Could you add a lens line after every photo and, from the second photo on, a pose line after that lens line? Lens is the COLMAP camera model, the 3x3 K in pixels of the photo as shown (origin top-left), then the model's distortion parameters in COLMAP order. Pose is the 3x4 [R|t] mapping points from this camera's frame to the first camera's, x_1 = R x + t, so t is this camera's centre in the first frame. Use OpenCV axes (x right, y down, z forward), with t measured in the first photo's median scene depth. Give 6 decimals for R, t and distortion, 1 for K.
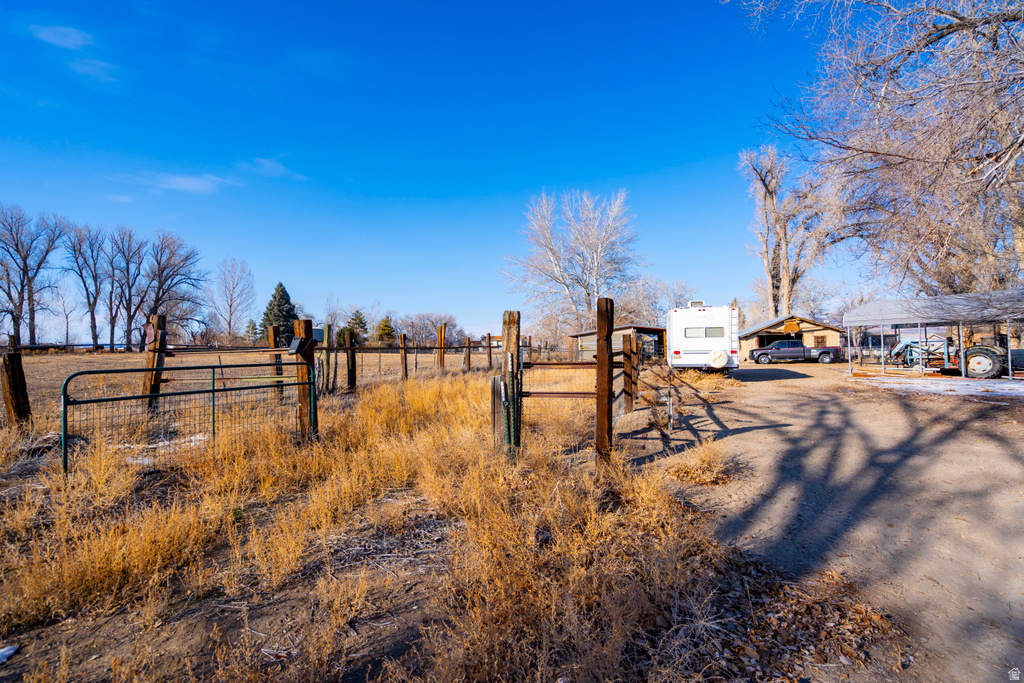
lens RADIAL K [[450.9, 0, 512.0], [0, 450.9, 341.5], [0, 0, 1]] dist [-0.001624, -0.000166]
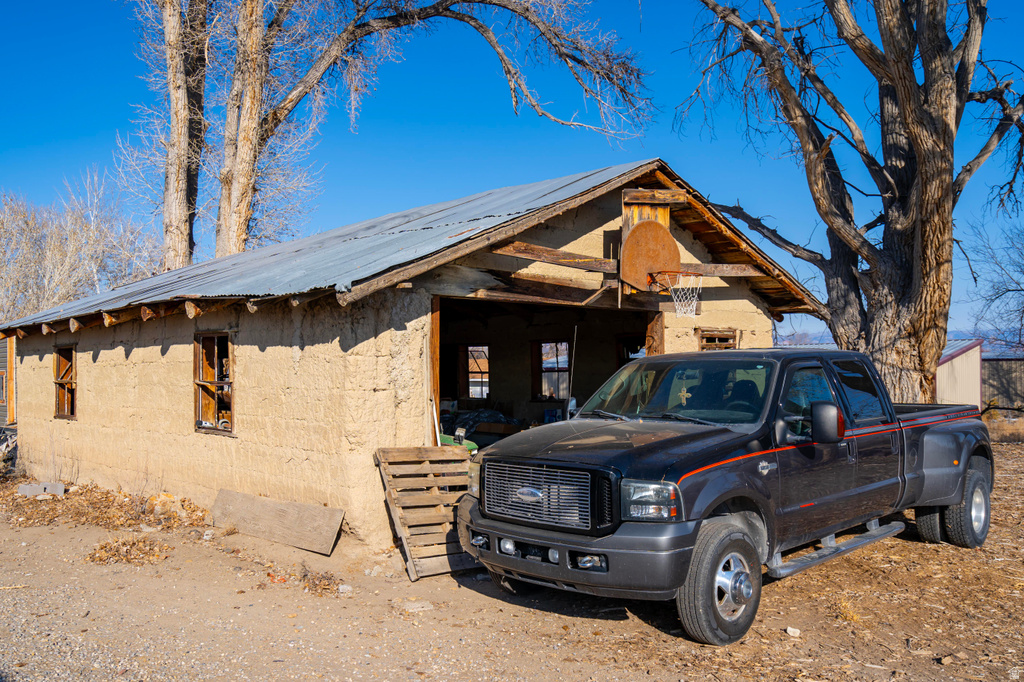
lens RADIAL K [[862.8, 0, 512.0], [0, 862.8, 341.0], [0, 0, 1]] dist [0.000290, -0.000297]
pose [[0.484169, 0.051632, 0.873450, 0.387967], [-0.020710, 0.998654, -0.047553, 0.006354], [-0.874730, 0.004935, 0.484586, 0.914724]]
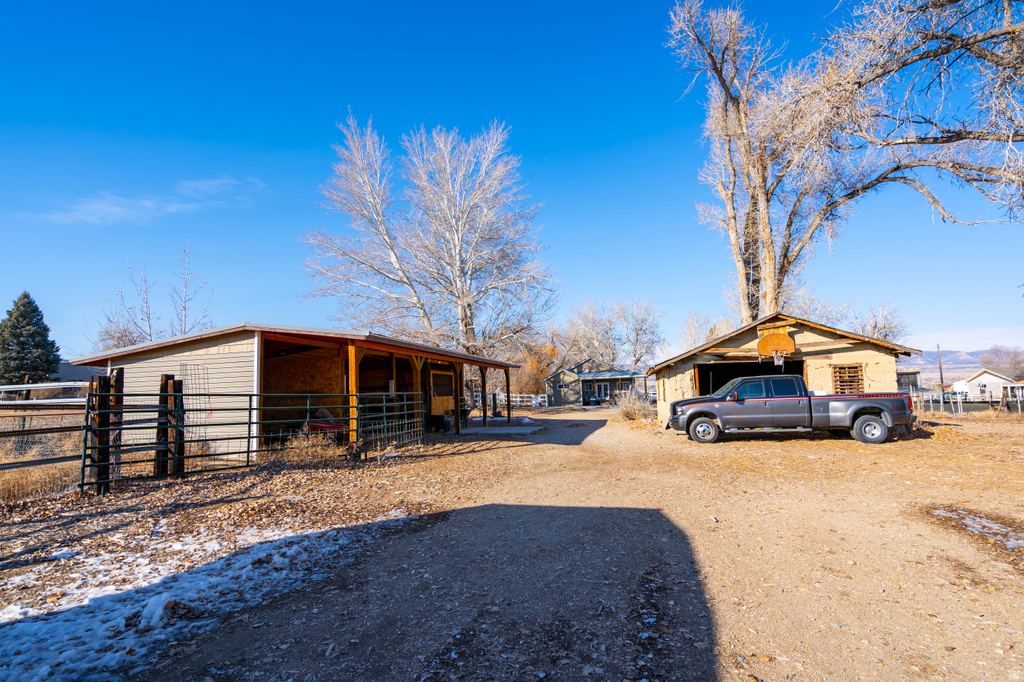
lens RADIAL K [[532.5, 0, 512.0], [0, 532.5, 341.0], [0, 0, 1]] dist [0.004048, 0.000482]
pose [[0.997302, 0.003353, 0.073335, 0.359281], [0.002447, 0.996883, -0.078851, 0.002511], [-0.073371, 0.078818, 0.994185, 0.558170]]
